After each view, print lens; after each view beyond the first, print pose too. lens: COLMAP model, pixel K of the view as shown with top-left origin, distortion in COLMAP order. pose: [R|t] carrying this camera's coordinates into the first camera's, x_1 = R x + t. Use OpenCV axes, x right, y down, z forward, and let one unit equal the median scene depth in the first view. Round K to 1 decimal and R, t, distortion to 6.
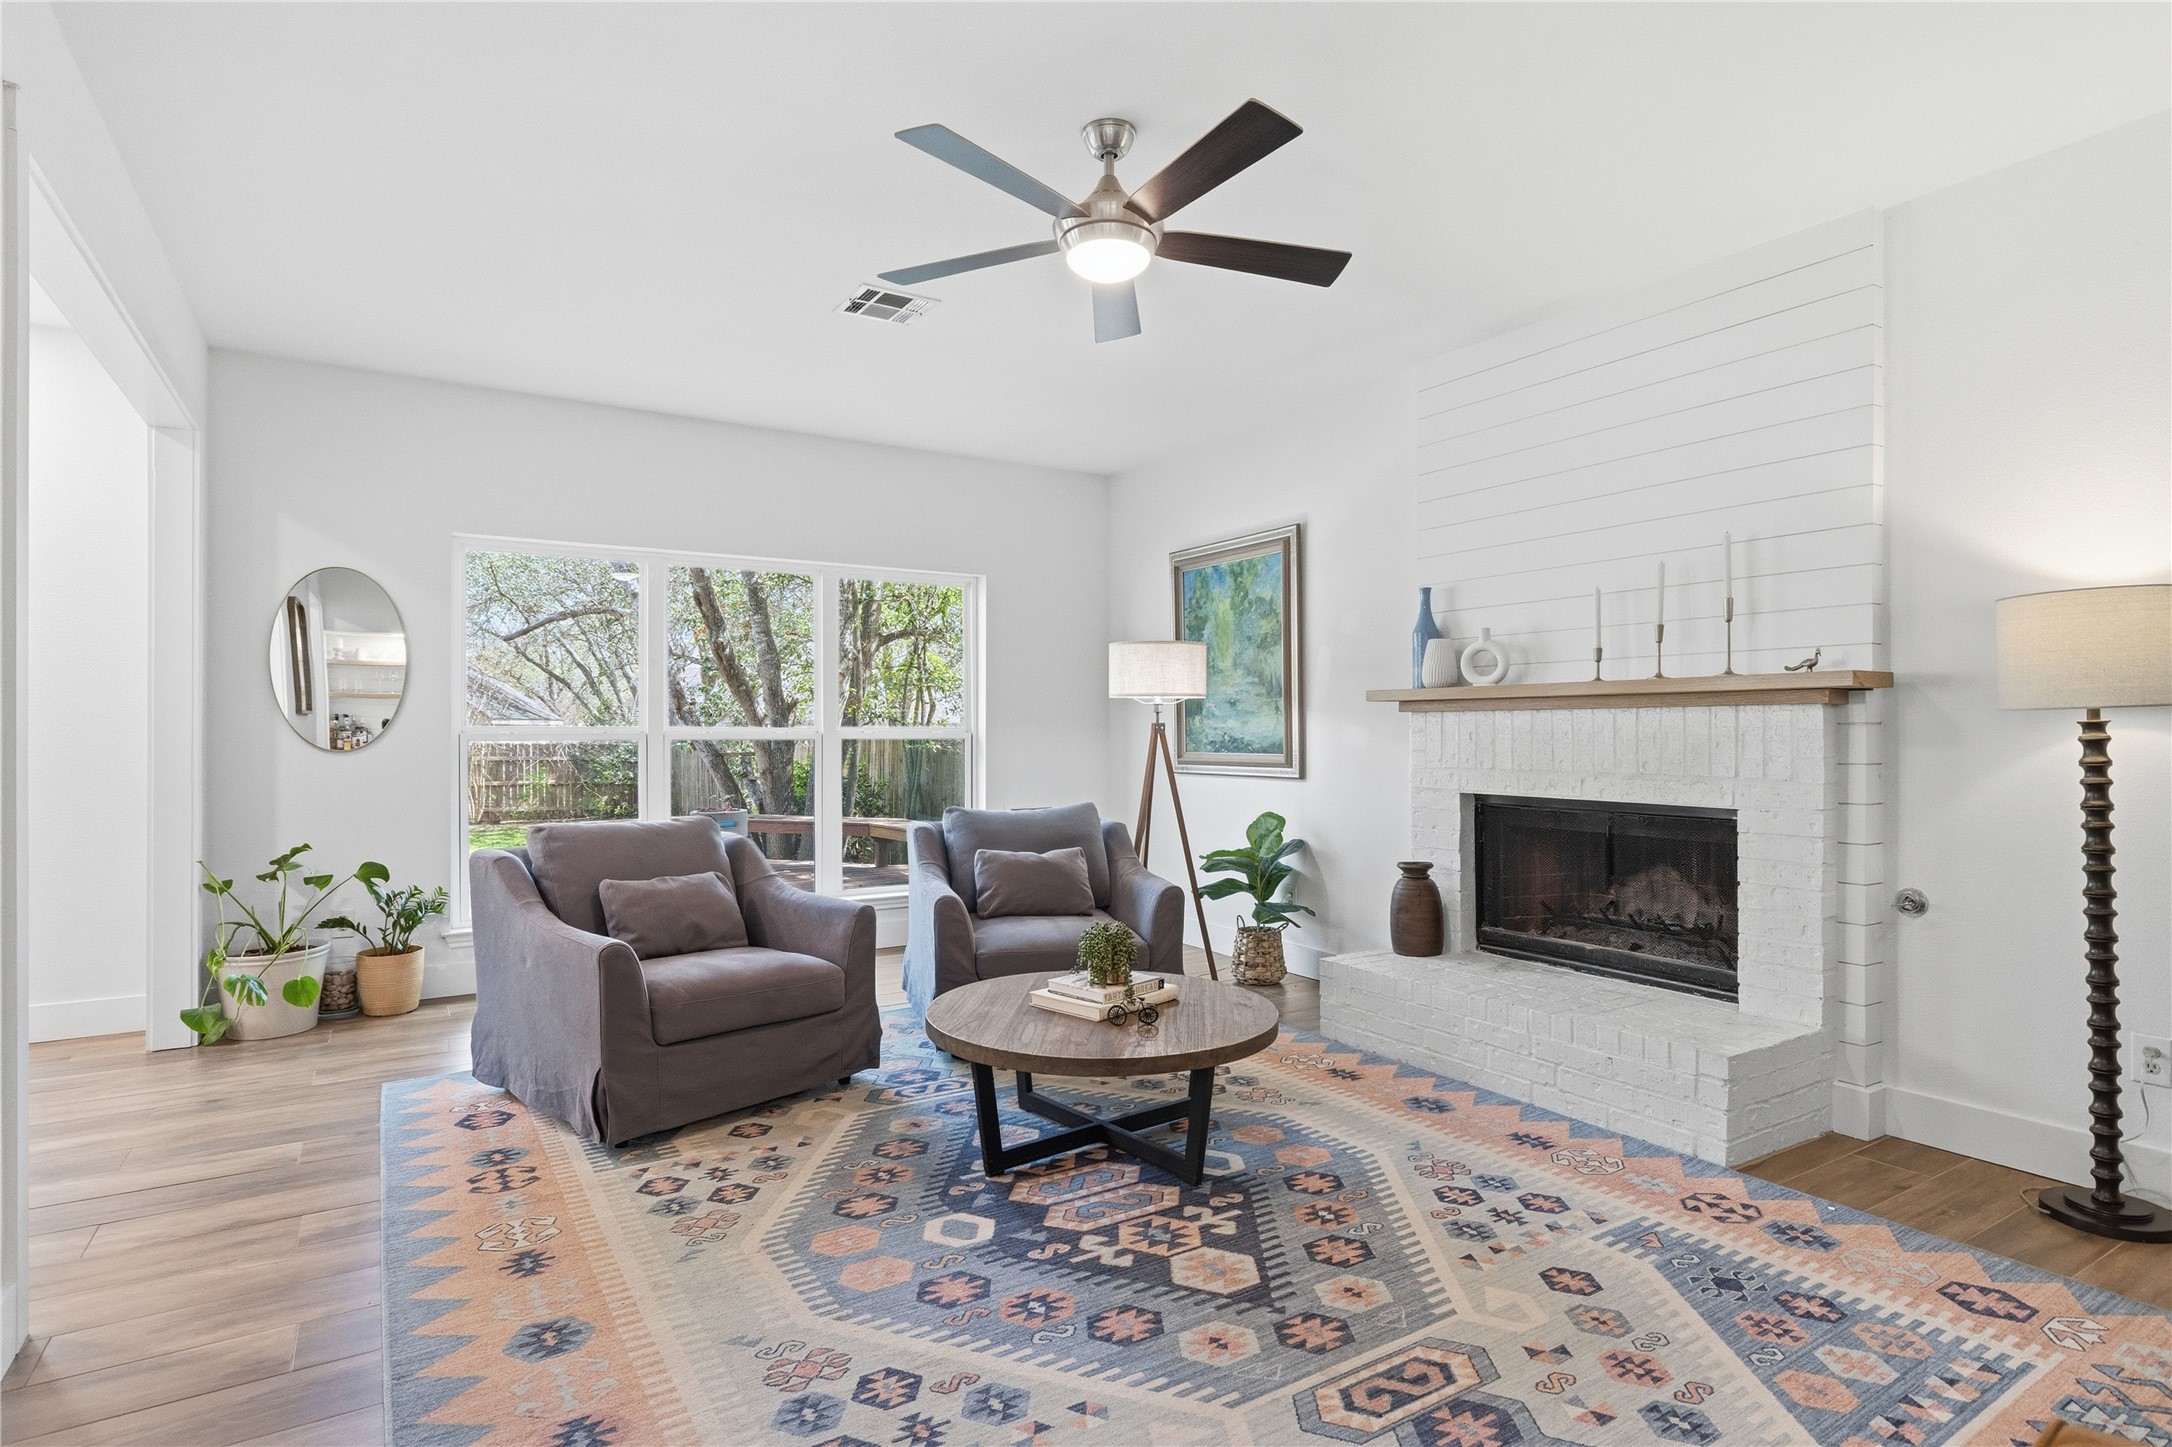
lens RADIAL K [[1113.9, 0, 1089.0], [0, 1113.9, 729.1], [0, 0, 1]] dist [-0.002767, -0.000125]
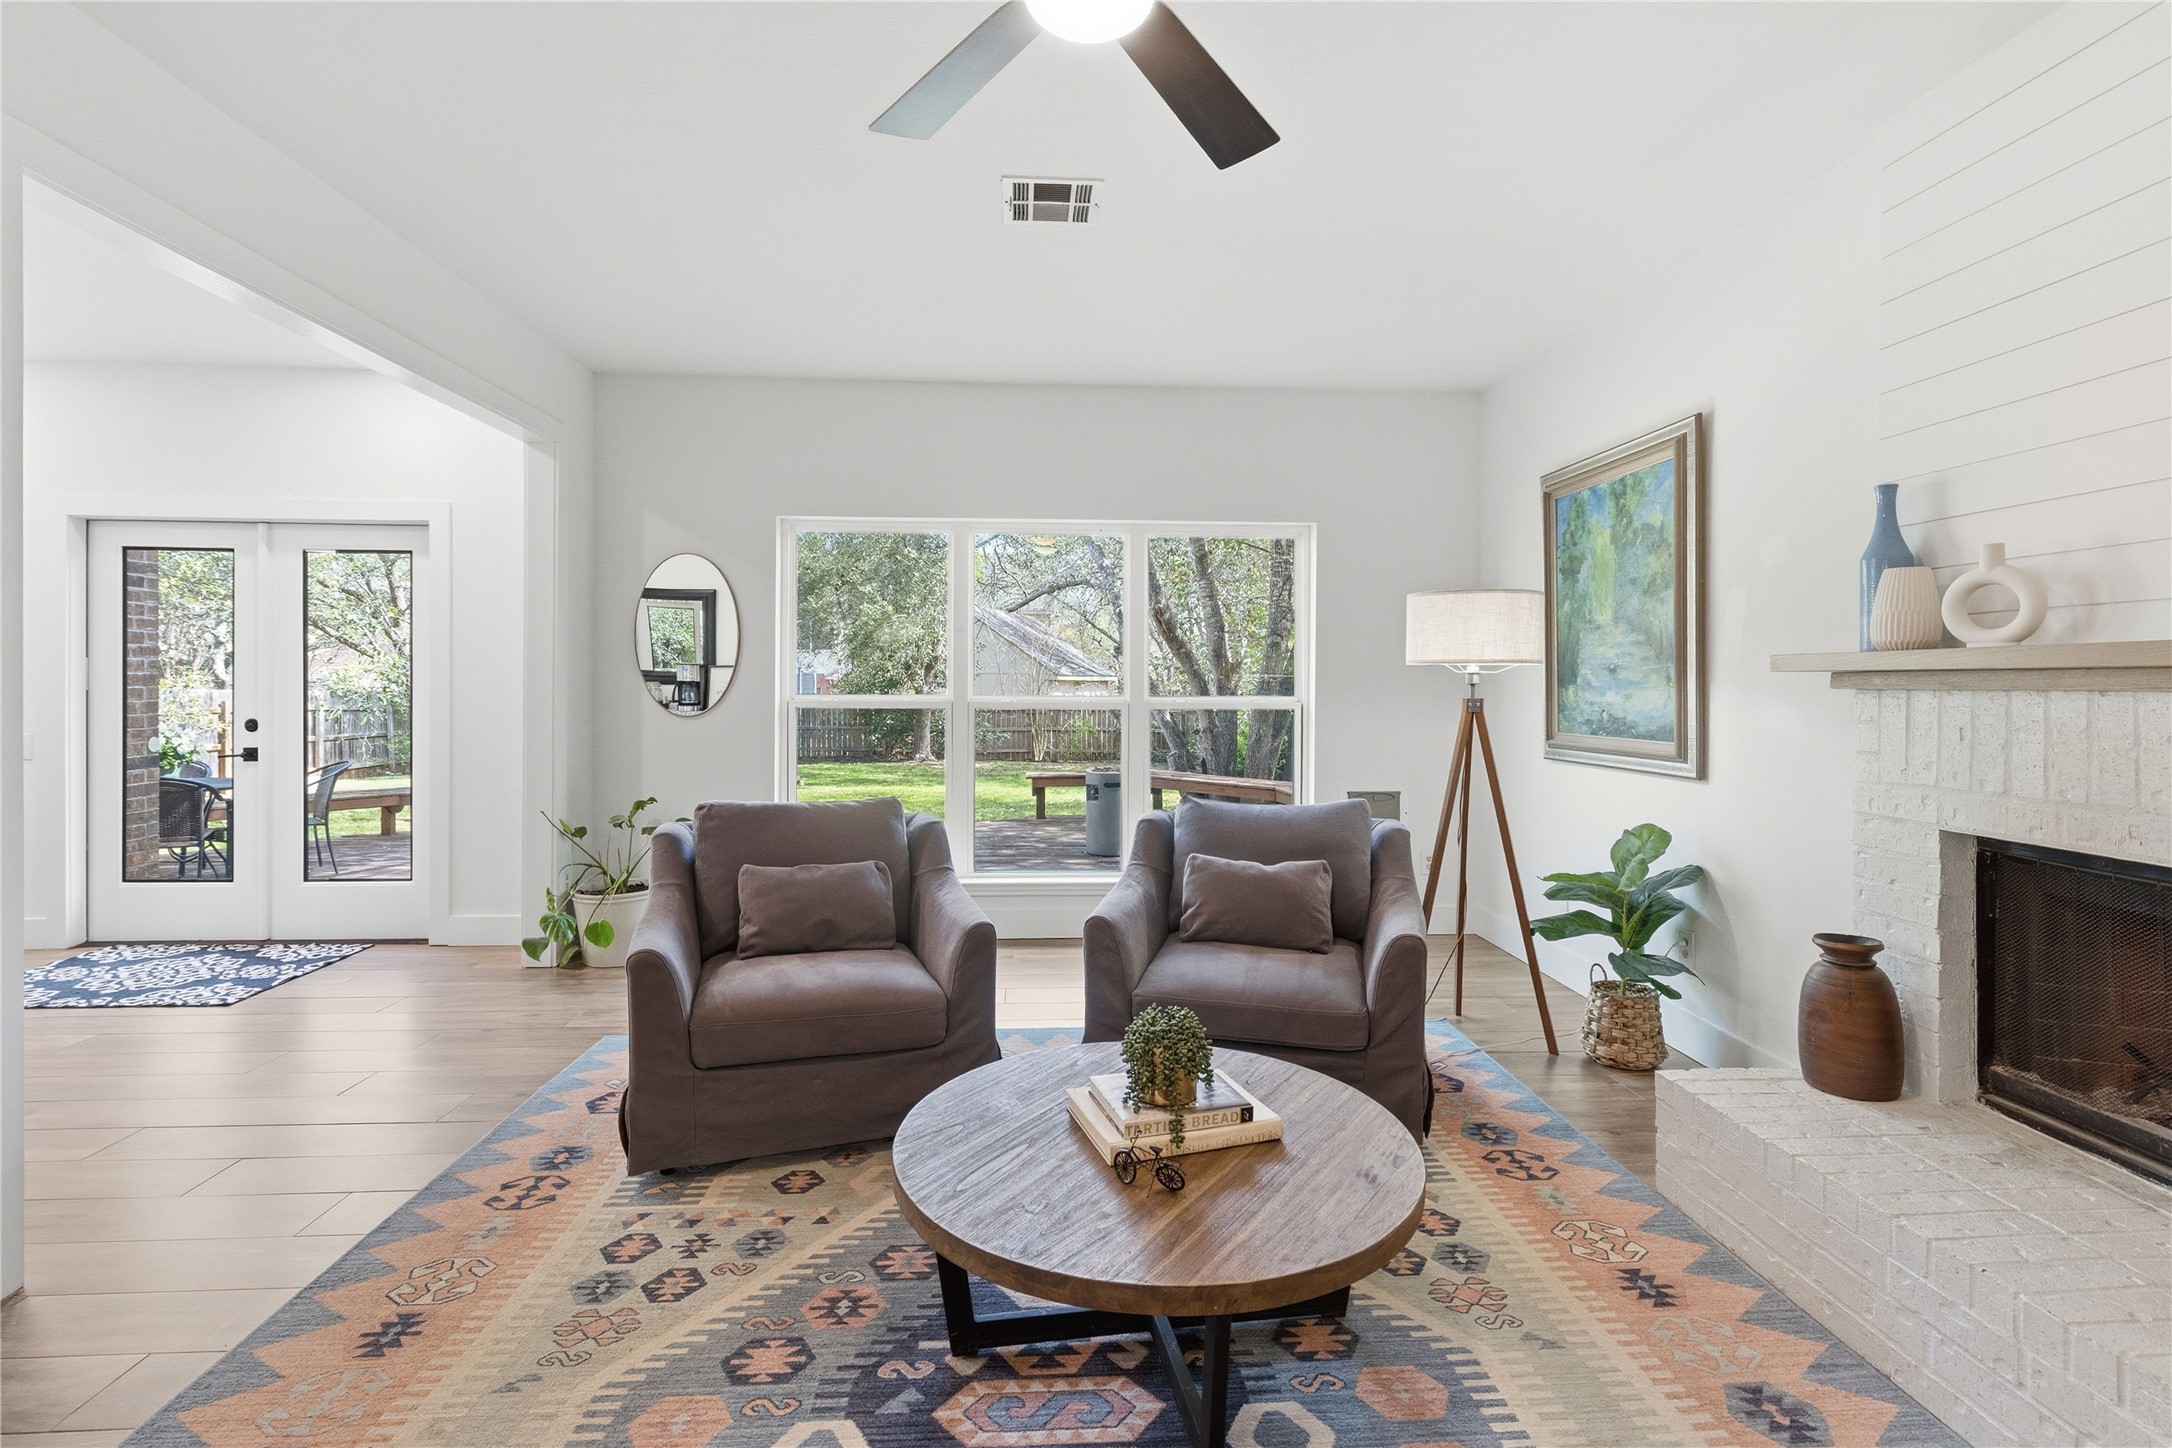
lens RADIAL K [[1013.1, 0, 1092.3], [0, 1013.1, 689.0], [0, 0, 1]] dist [0.000401, 0.000102]
pose [[0.876622, 0.007667, -0.481119, 0.240039], [-0.004774, 0.999962, 0.007238, -0.022217], [0.481157, -0.004048, 0.876625, 0.388280]]
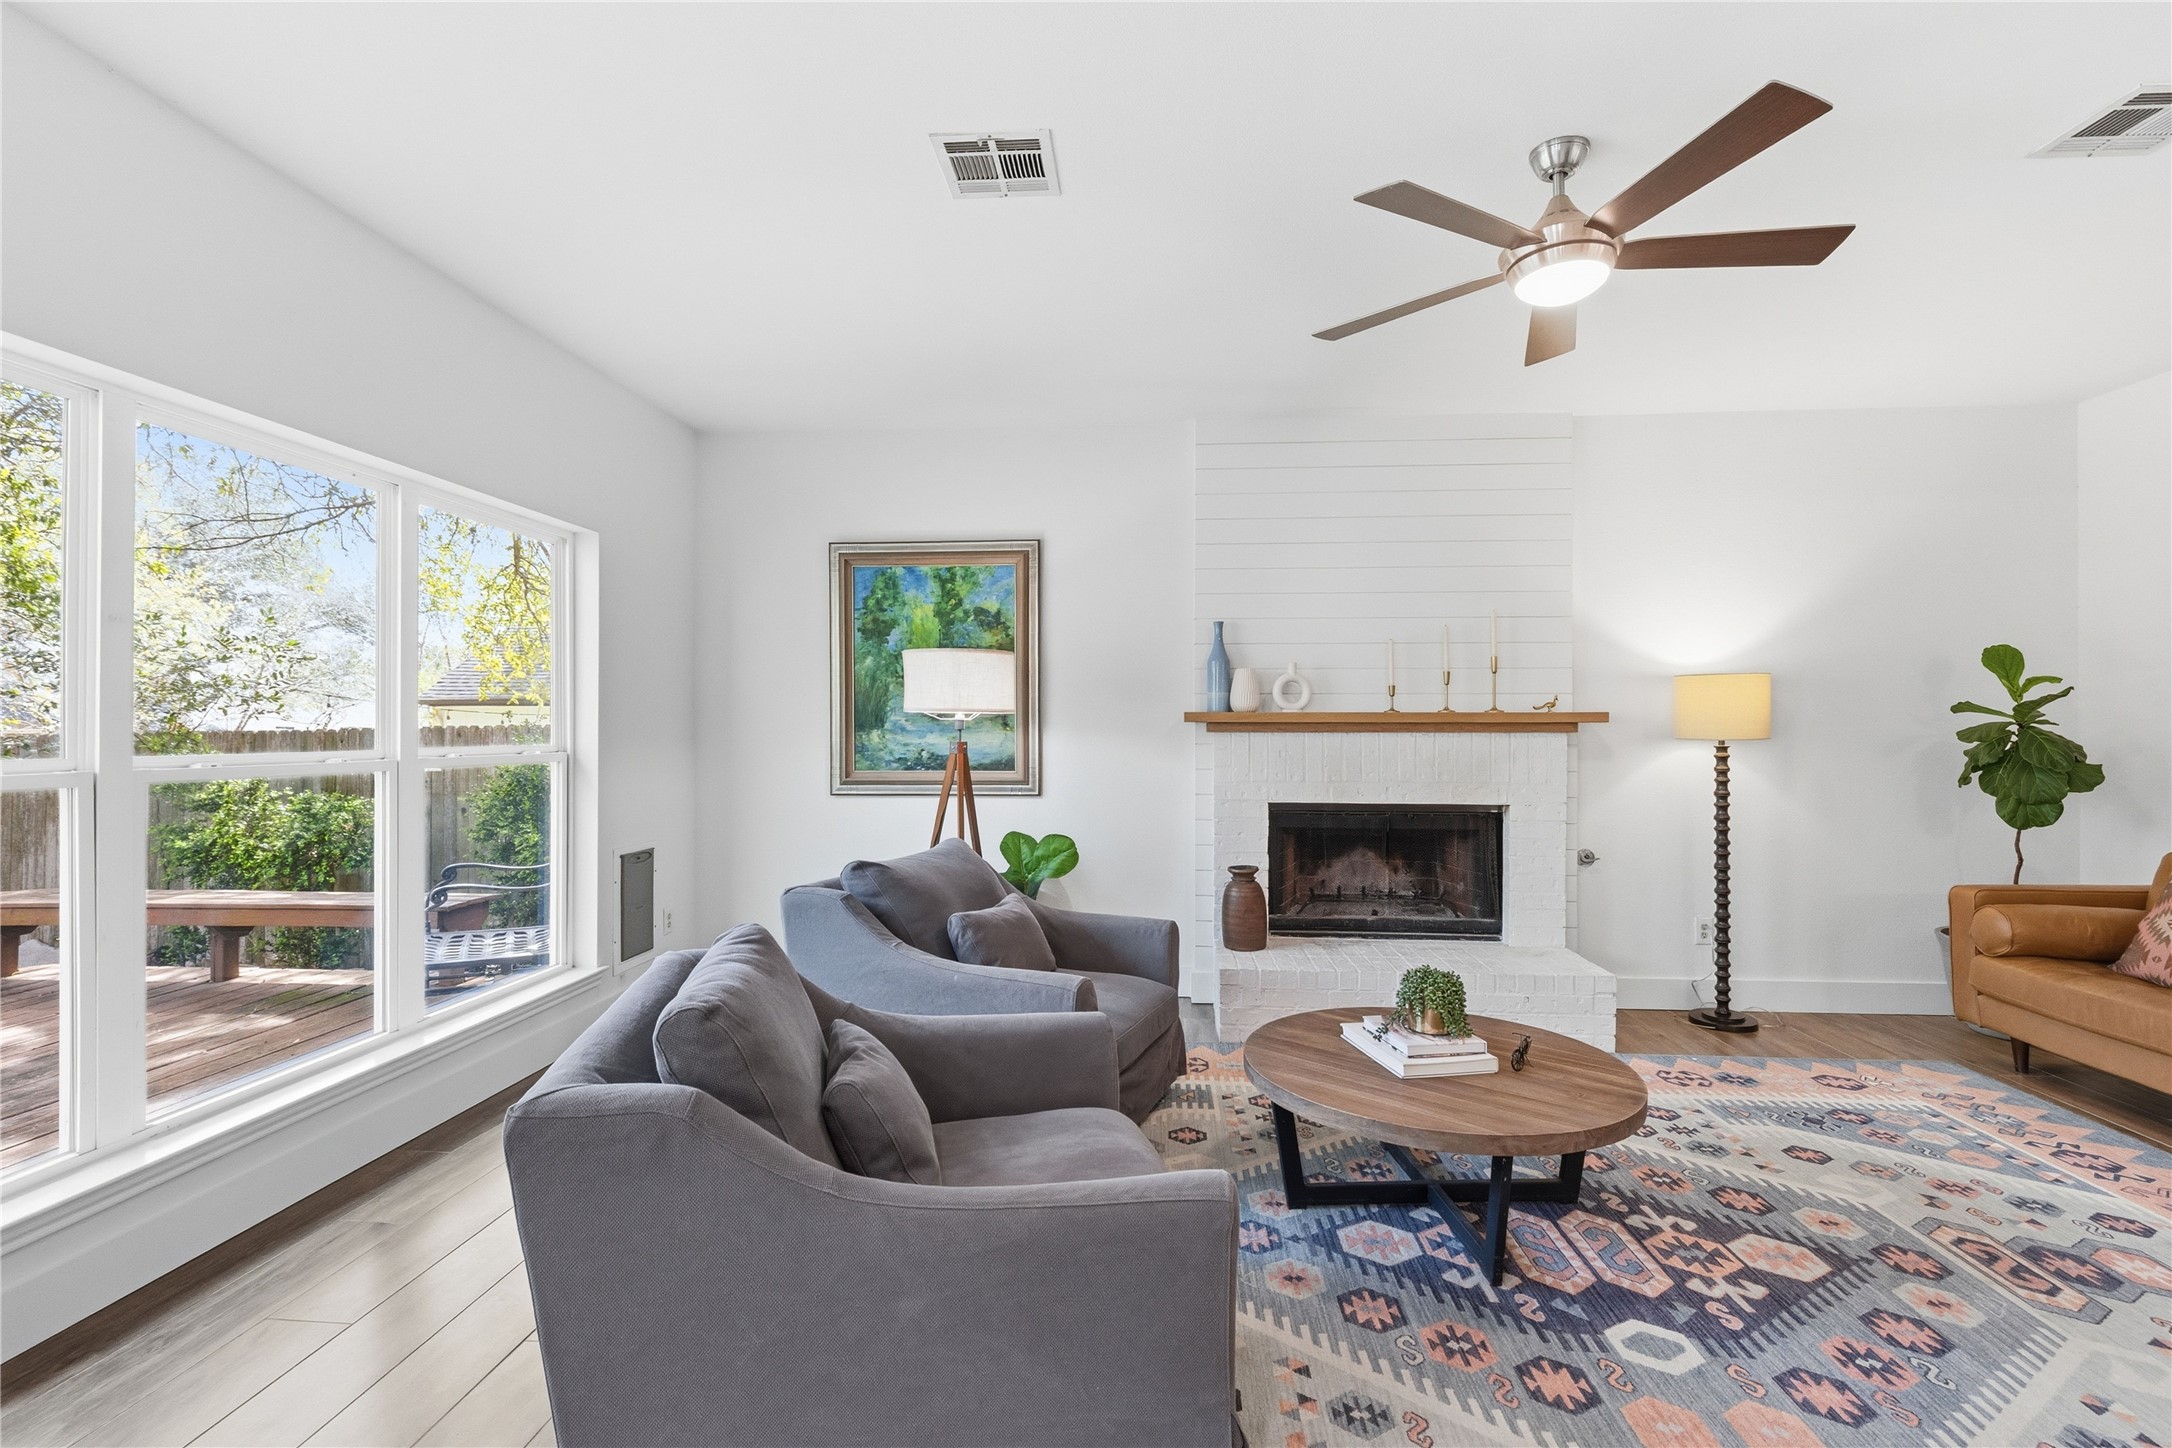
lens RADIAL K [[985.5, 0, 1086.0], [0, 985.5, 724.0], [0, 0, 1]] dist [-0.001494, -0.000068]
pose [[0.600318, 0.005174, 0.799745, -0.728549], [-0.004068, 0.999986, -0.003416, -0.024780], [-0.799751, -0.001203, 0.600331, 0.648104]]
